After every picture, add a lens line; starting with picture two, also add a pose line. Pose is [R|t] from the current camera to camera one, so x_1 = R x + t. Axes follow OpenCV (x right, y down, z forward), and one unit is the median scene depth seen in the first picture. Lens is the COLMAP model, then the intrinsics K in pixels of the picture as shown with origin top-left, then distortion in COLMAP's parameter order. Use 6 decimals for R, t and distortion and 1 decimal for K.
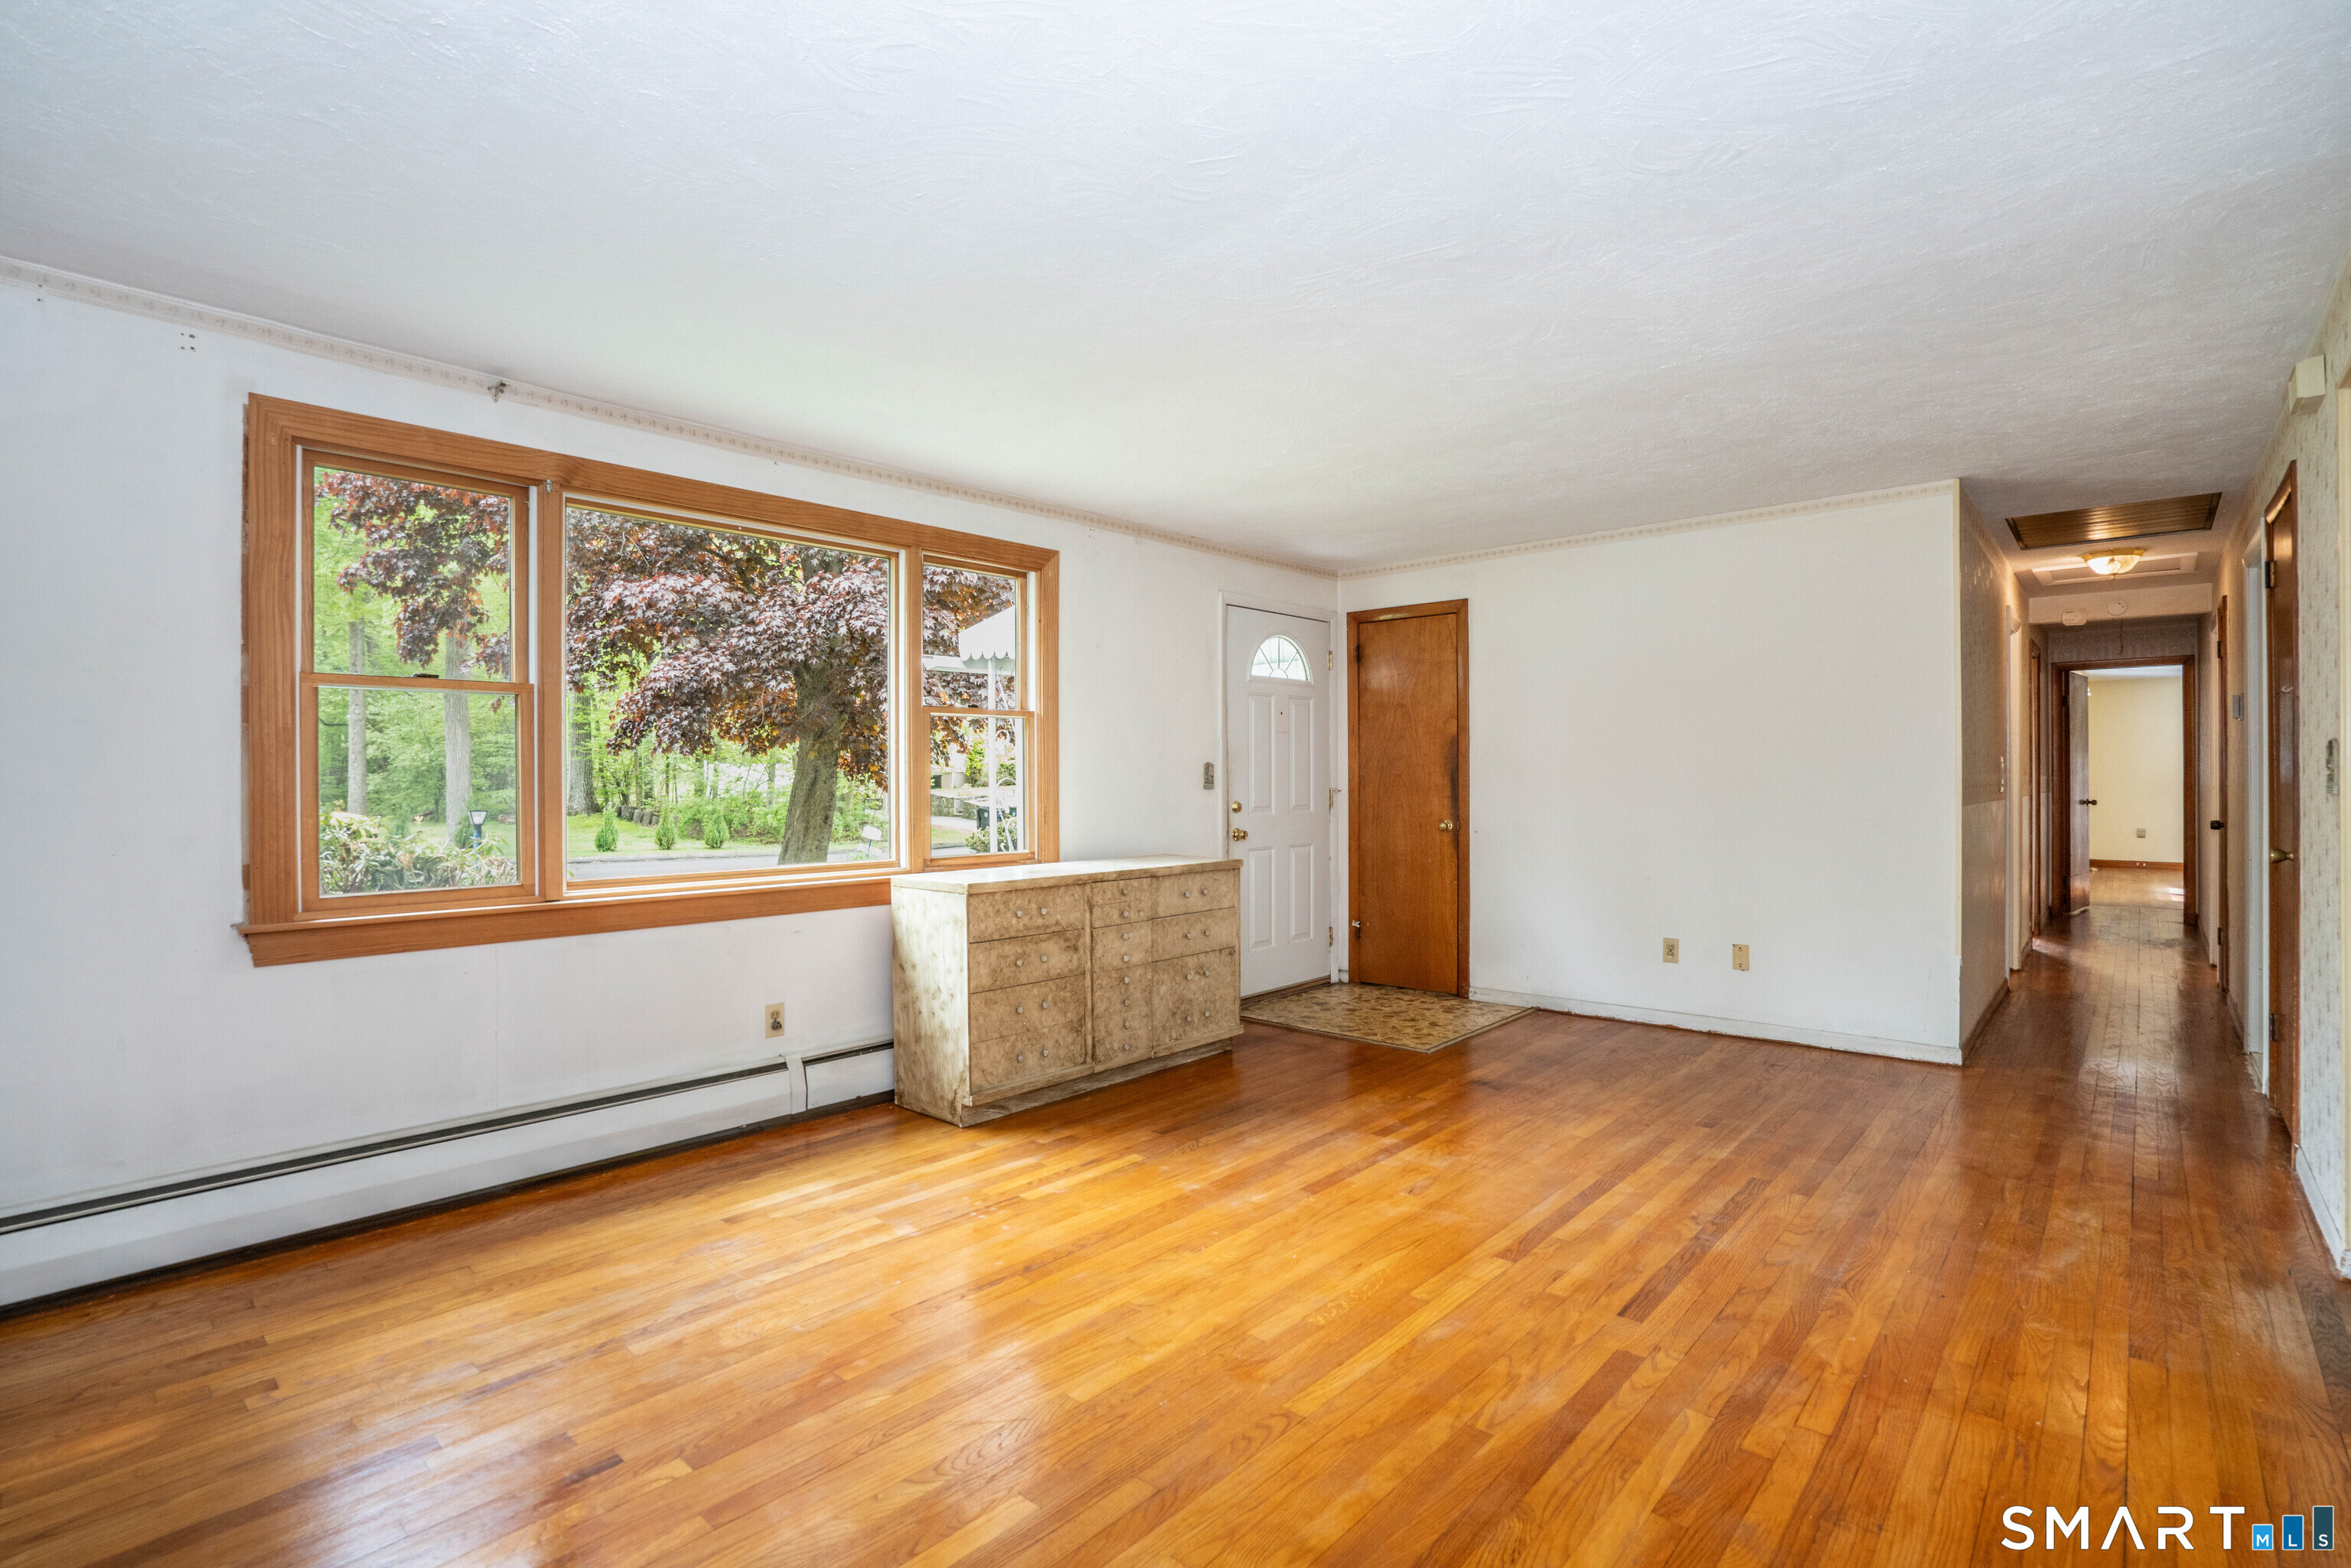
lens RADIAL K [[1069.9, 0, 1192.8], [0, 1069.9, 787.9], [0, 0, 1]] dist [-0.041606, 0.009710]
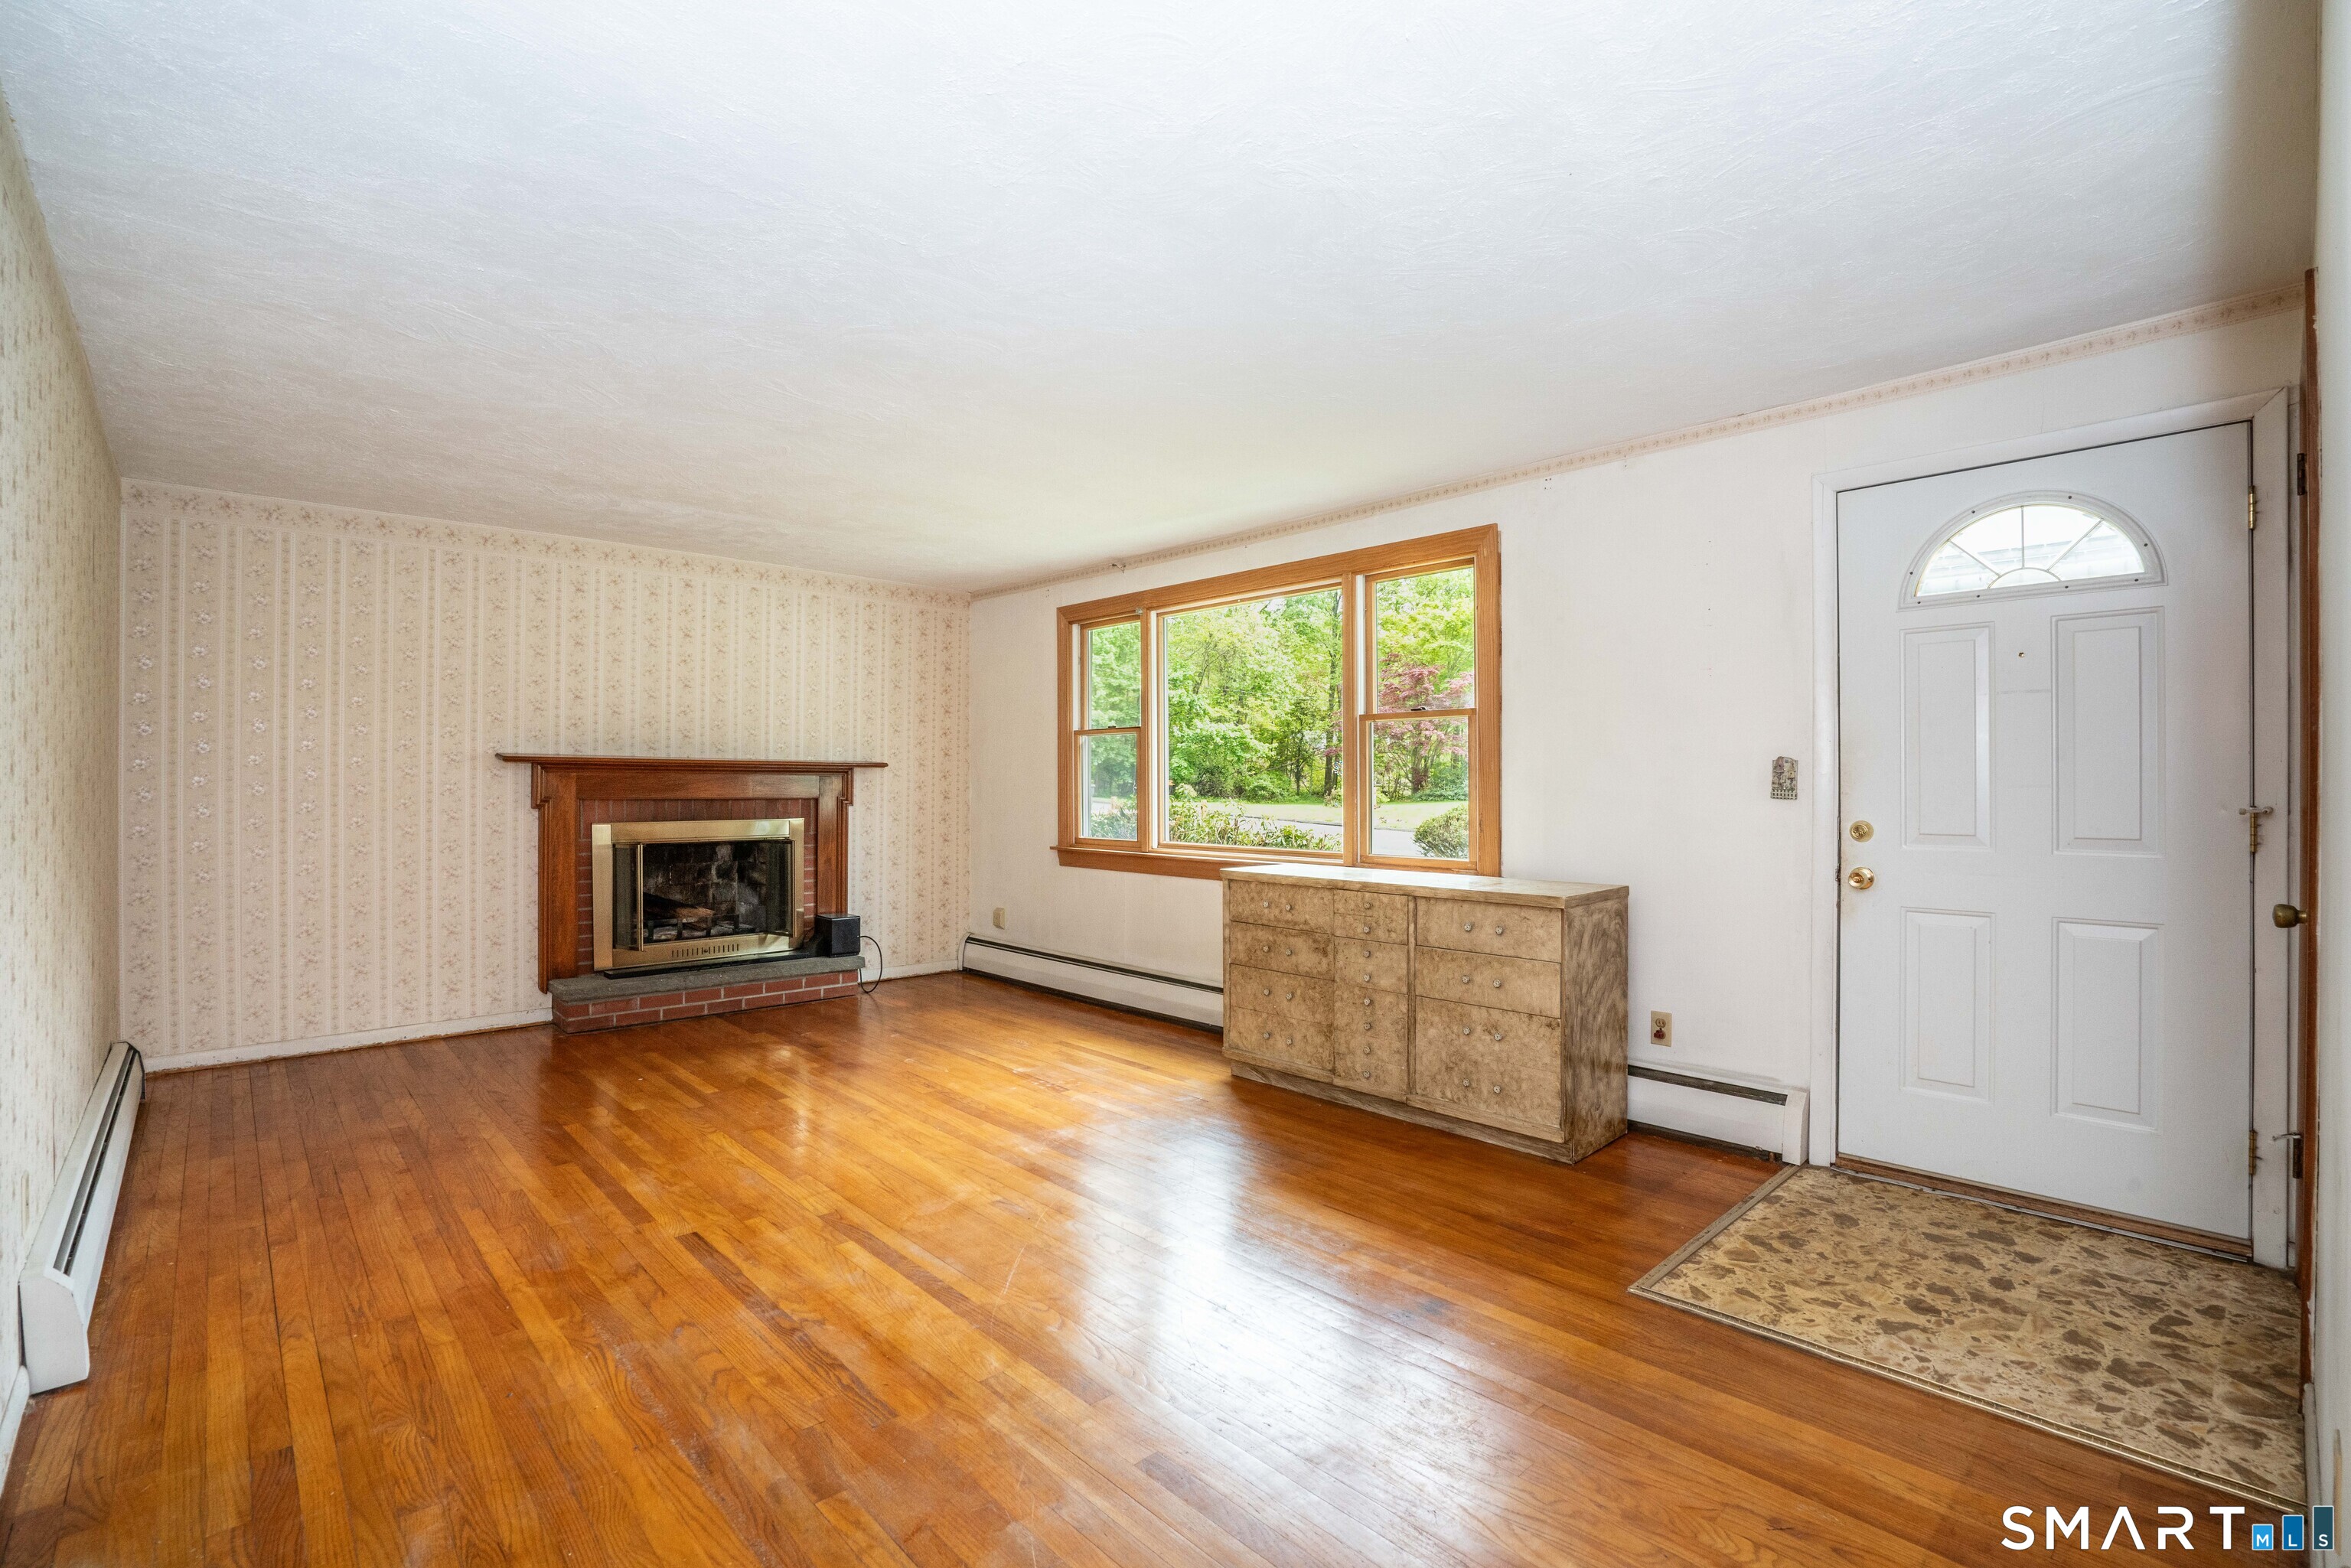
lens RADIAL K [[1069.9, 0, 1190.0], [0, 1069.9, 782.2], [0, 0, 1]] dist [-0.041606, 0.009710]
pose [[-0.079982, 0.004152, -0.996788, 0.954042], [-0.005422, 0.999975, 0.004601, -0.013691], [0.996782, 0.005773, -0.079957, 1.015350]]
